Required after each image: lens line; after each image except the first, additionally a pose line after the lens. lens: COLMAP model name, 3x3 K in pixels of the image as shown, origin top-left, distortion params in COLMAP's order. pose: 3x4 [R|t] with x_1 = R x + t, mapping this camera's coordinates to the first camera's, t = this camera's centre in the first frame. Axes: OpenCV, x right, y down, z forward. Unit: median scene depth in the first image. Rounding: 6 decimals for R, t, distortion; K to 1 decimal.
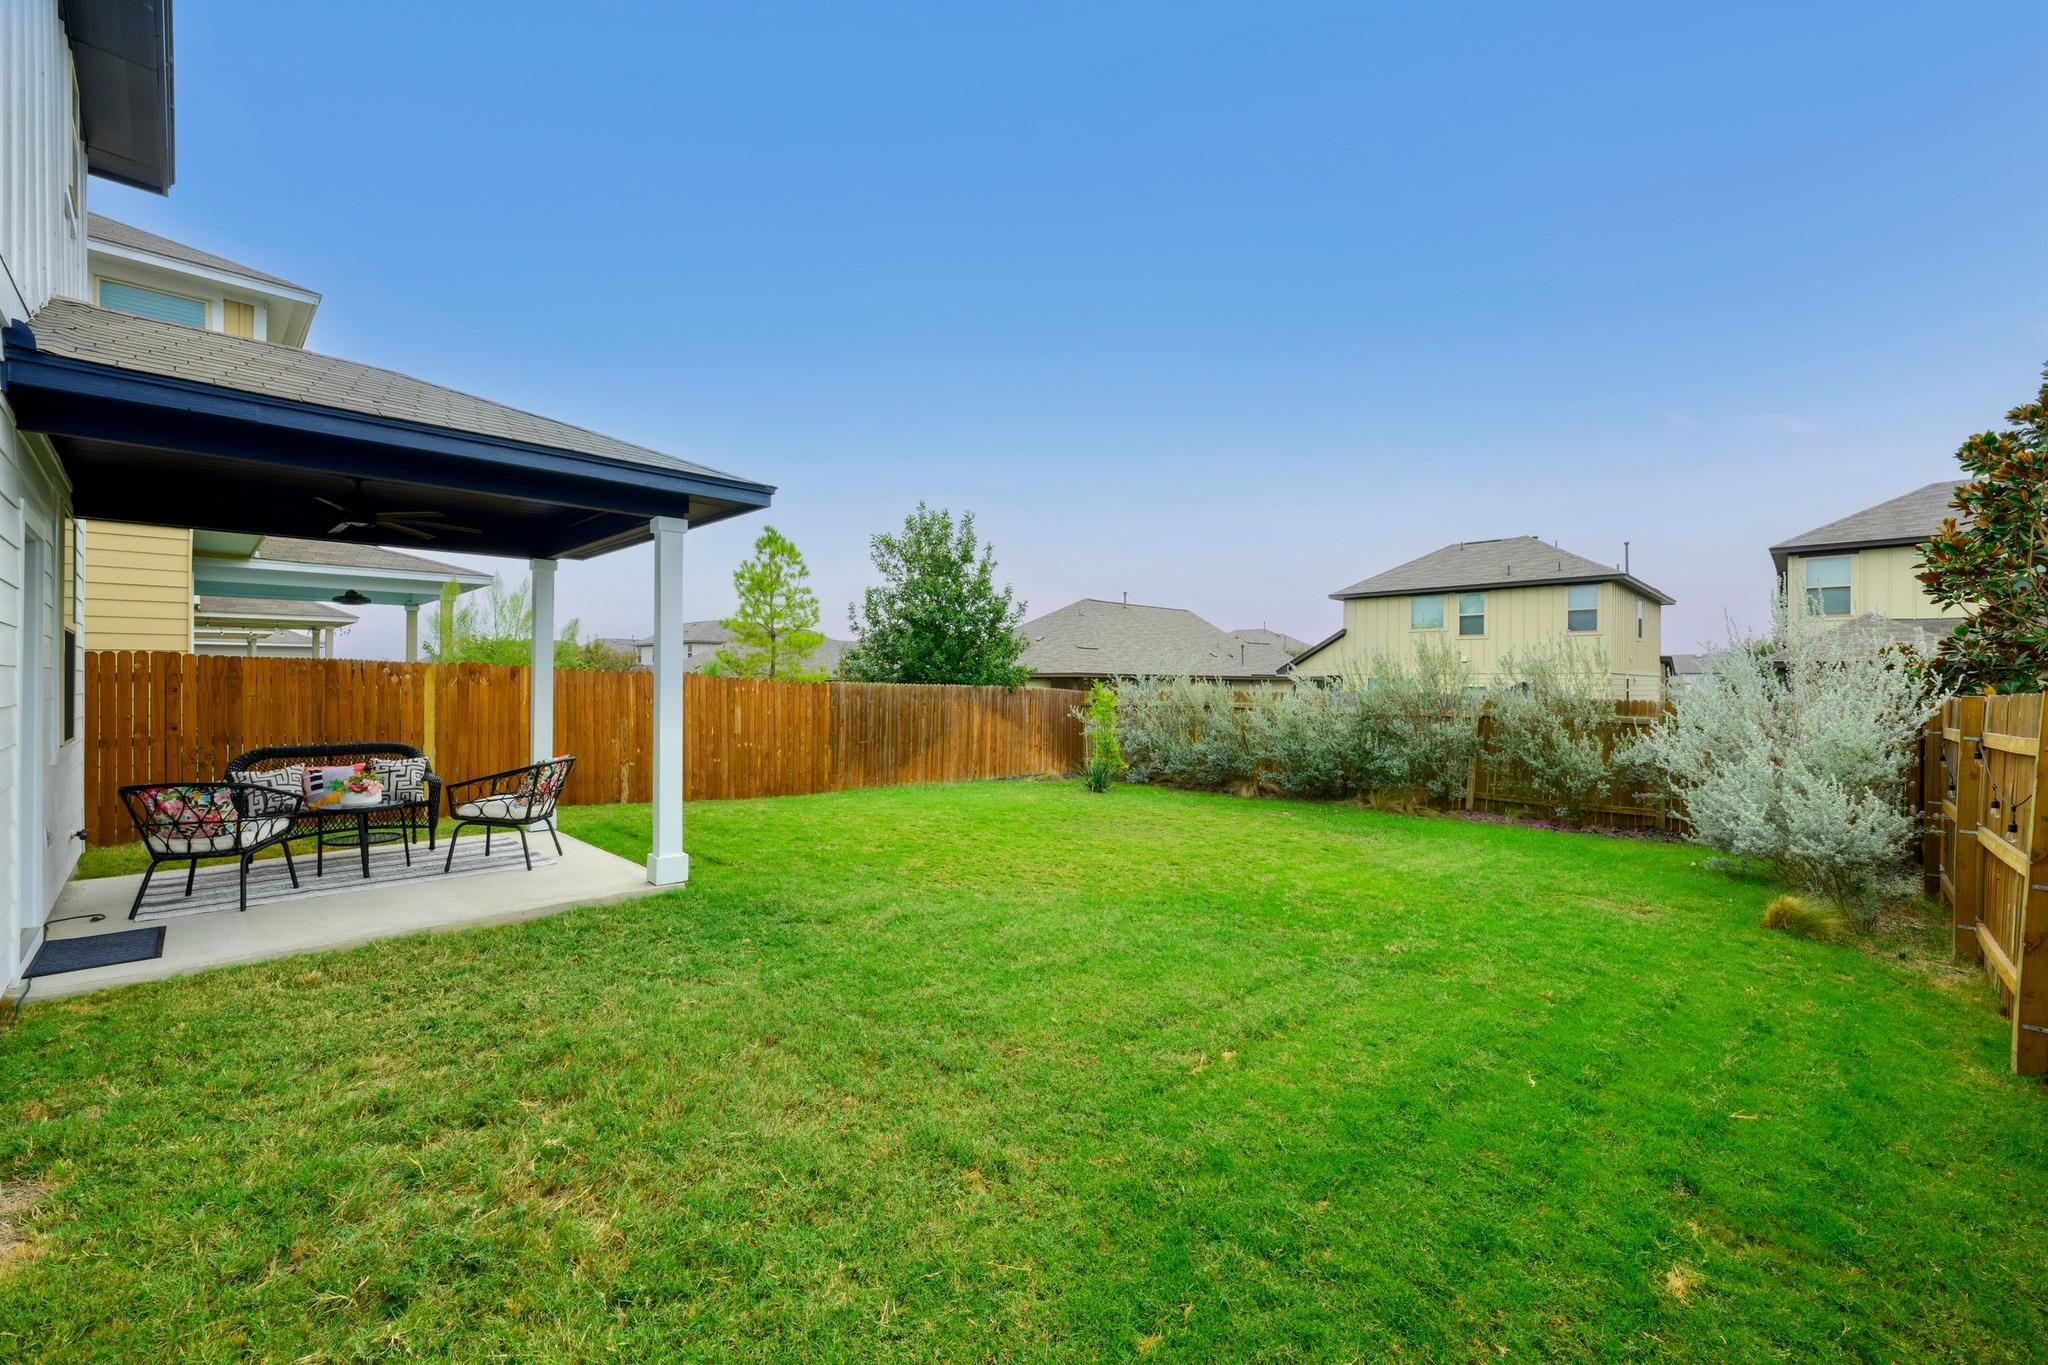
lens RADIAL K [[807.6, 0, 1019.2], [0, 807.6, 683.9], [0, 0, 1]] dist [-0.013655, 0.000078]
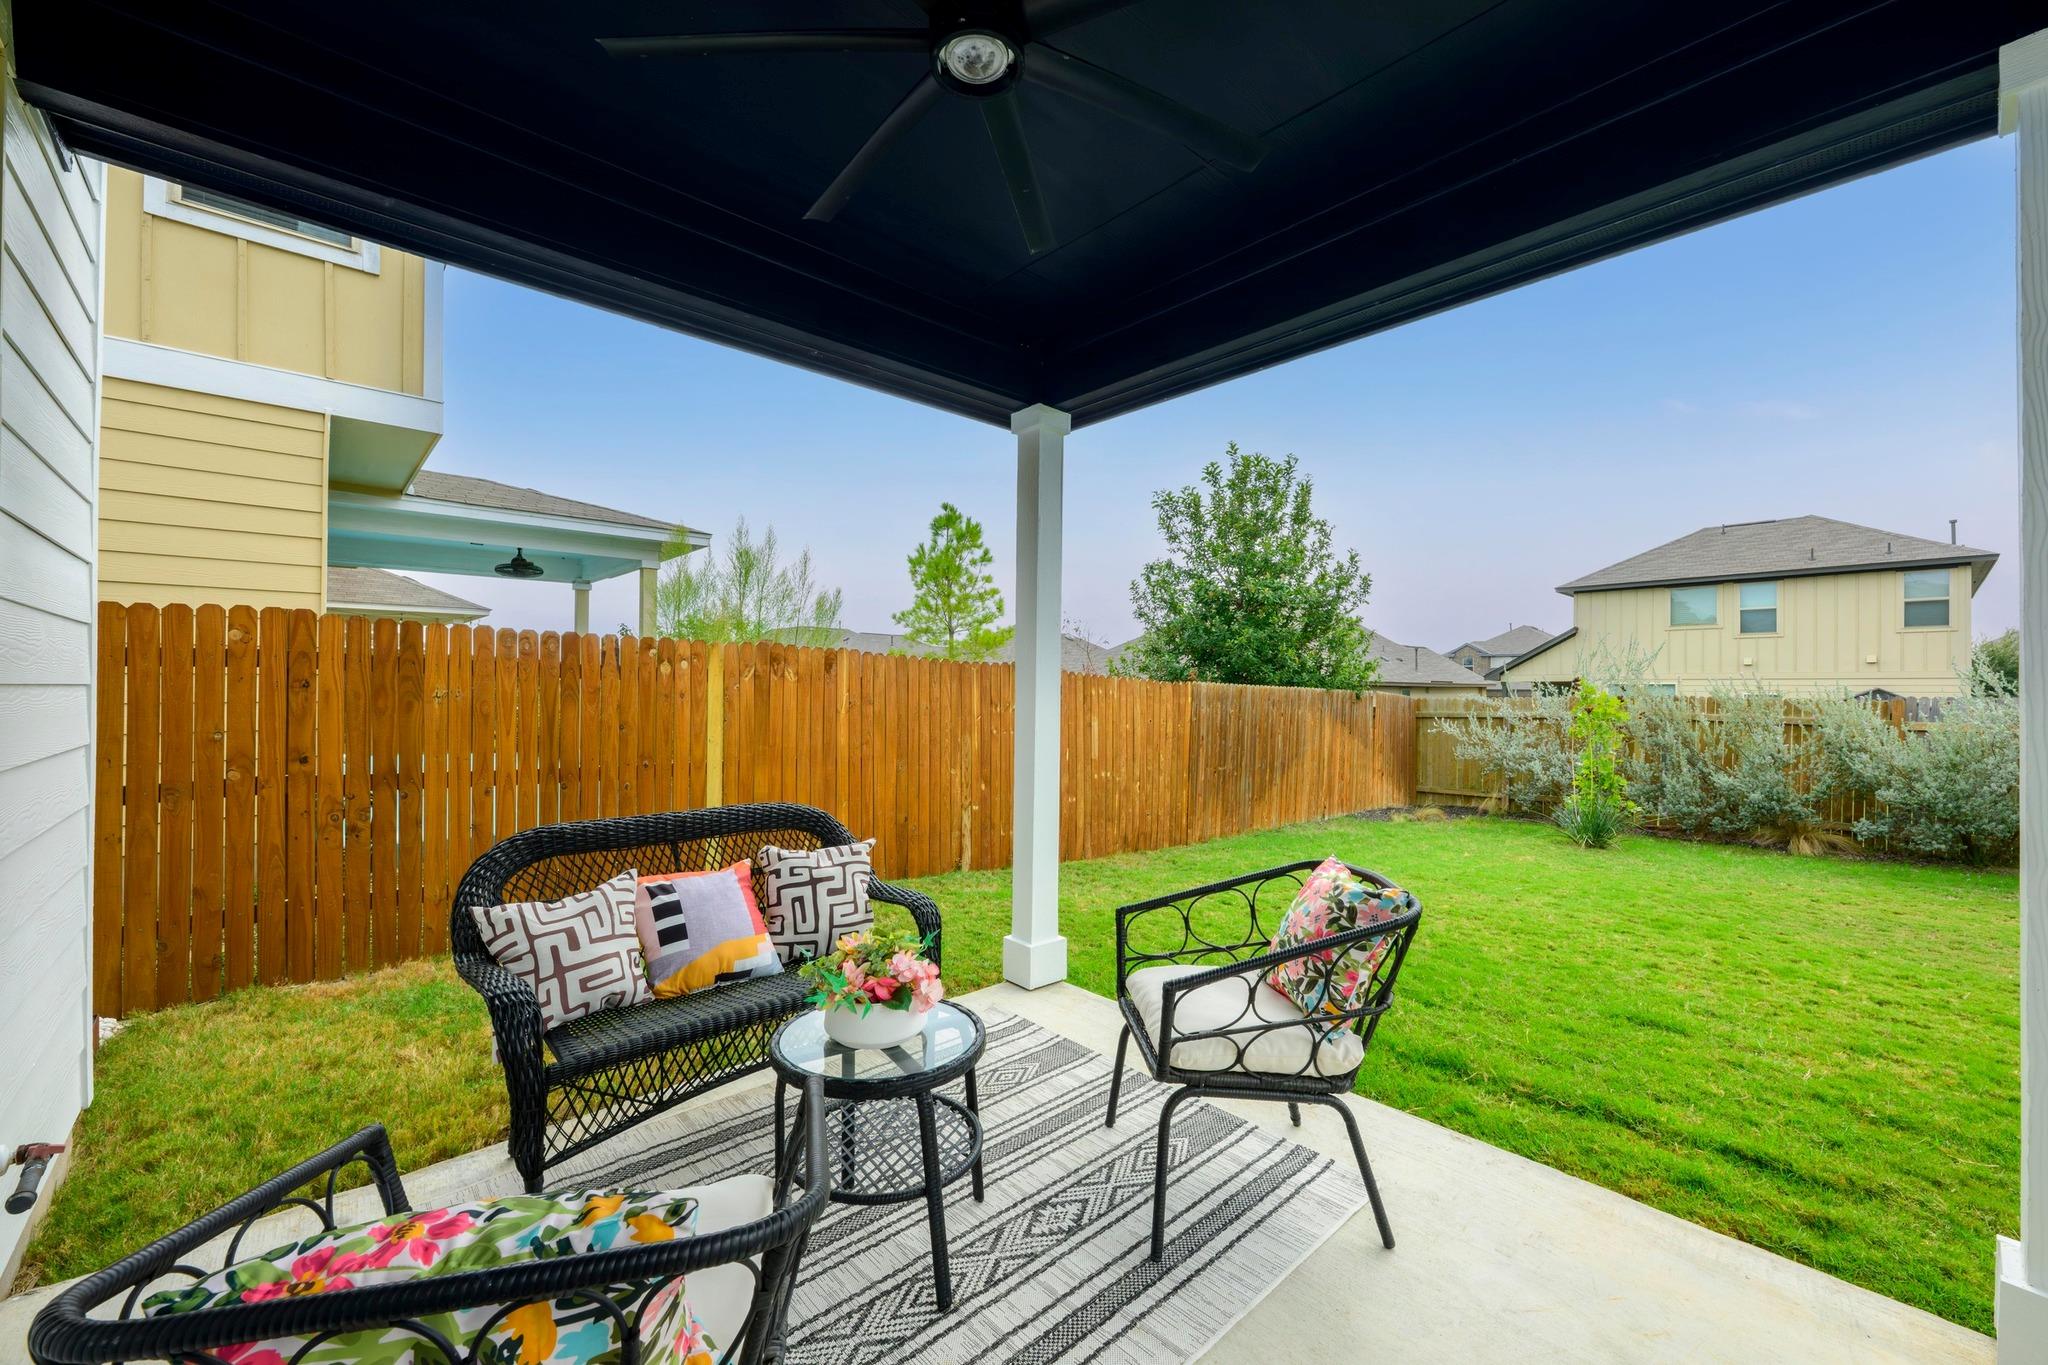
lens RADIAL K [[807.6, 0, 1029.0], [0, 807.6, 687.3], [0, 0, 1]] dist [-0.013655, 0.000078]
pose [[0.997931, 0.002824, -0.064231, -0.344922], [-0.003213, 0.999977, -0.005949, 0.006851], [0.064213, 0.006143, 0.997917, 0.316703]]
